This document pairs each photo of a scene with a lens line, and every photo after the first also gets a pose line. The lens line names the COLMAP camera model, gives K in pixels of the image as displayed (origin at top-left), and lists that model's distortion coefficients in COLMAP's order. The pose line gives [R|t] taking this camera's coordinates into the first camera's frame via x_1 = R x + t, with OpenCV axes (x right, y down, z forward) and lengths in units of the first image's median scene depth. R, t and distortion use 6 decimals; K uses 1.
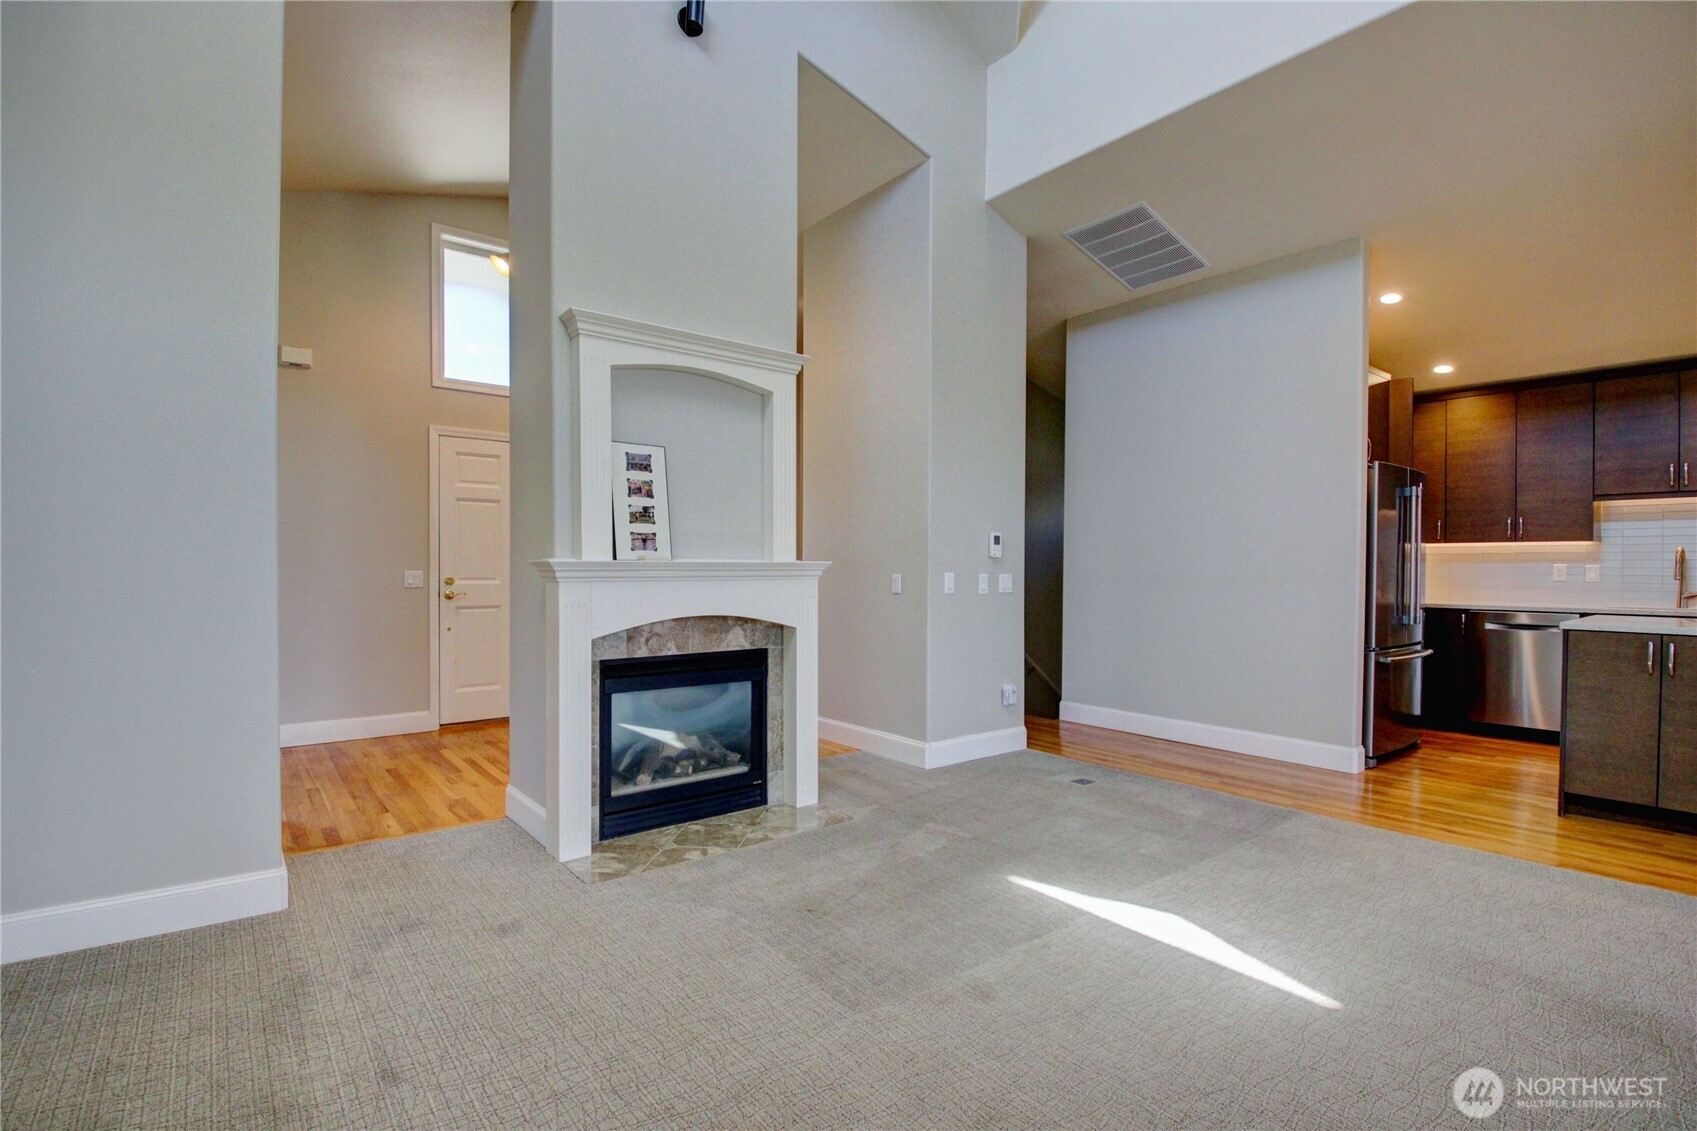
lens RADIAL K [[798.0, 0, 862.5], [0, 798.0, 574.6], [0, 0, 1]] dist [-0.002723, -0.009041]
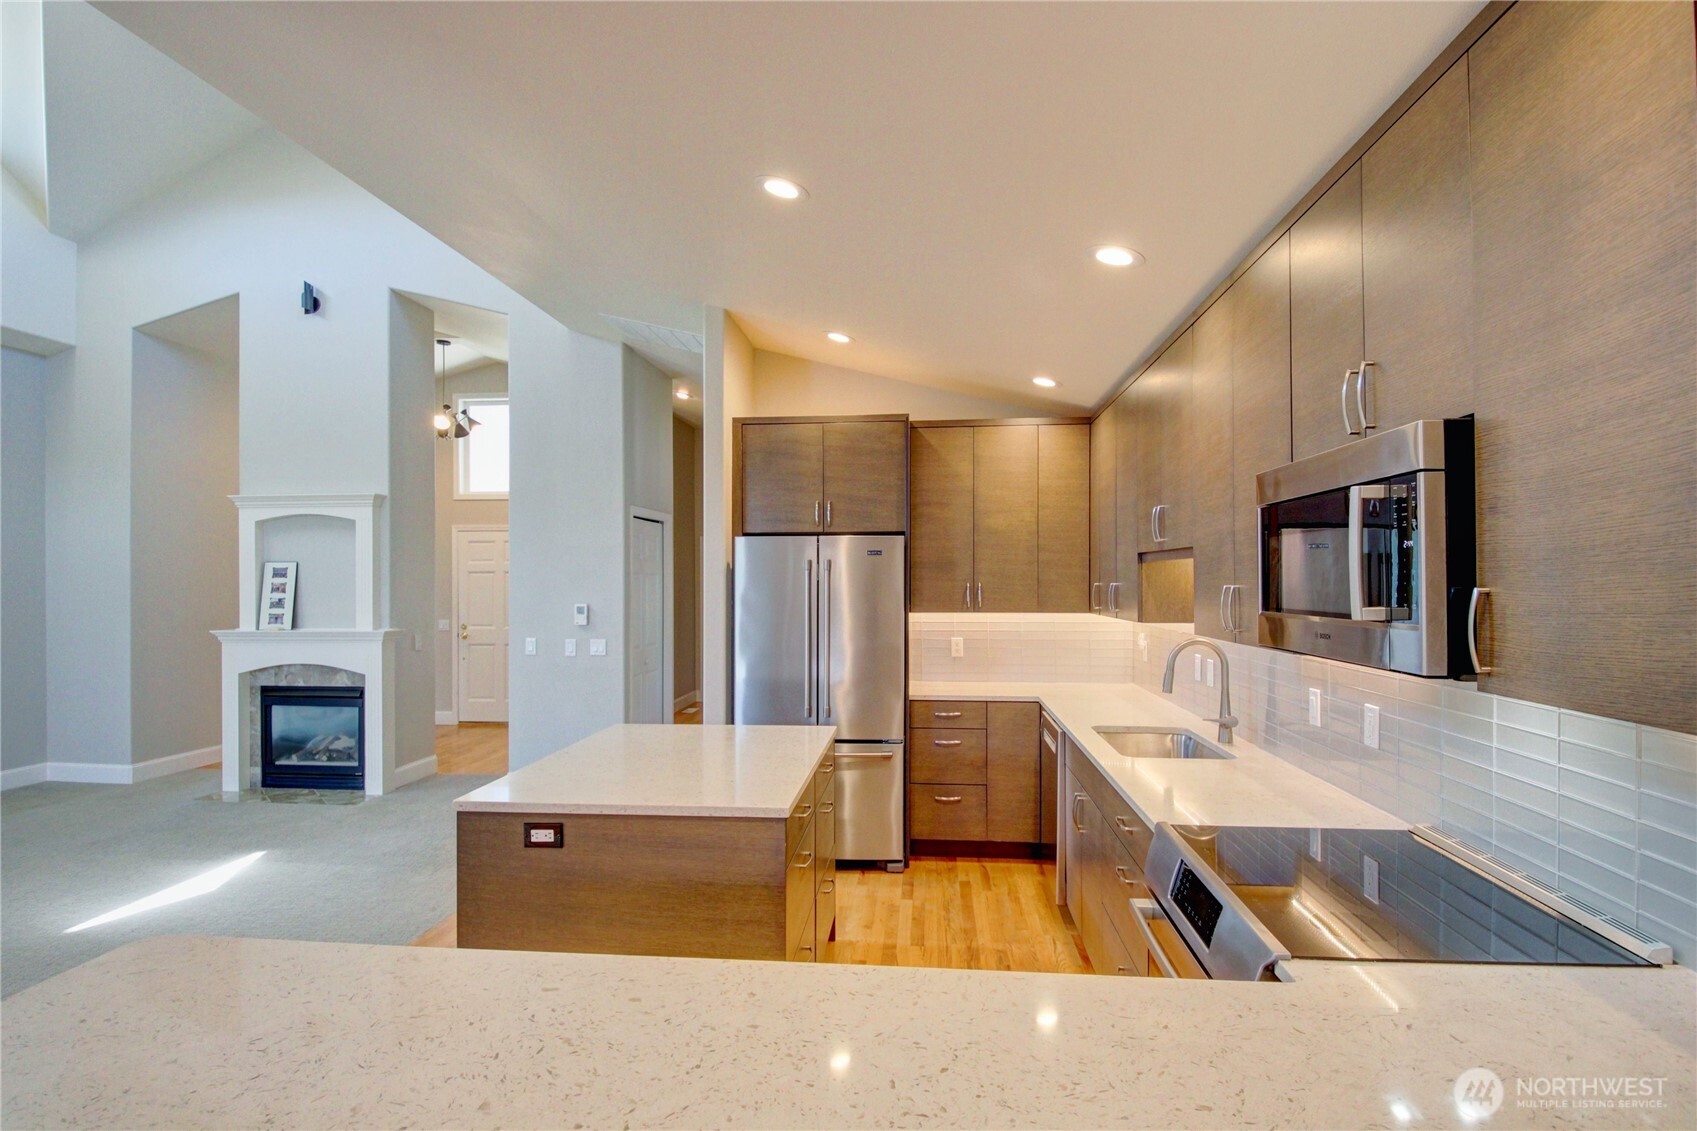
lens RADIAL K [[911.3, 0, 848.5], [0, 911.3, 565.5], [0, 0, 1]] dist [-0.002649, -0.000552]
pose [[0.709250, -0.016156, -0.704772, 1.924735], [-0.000935, 0.999715, -0.023858, -0.106961], [0.704957, 0.017580, 0.709032, 0.455370]]
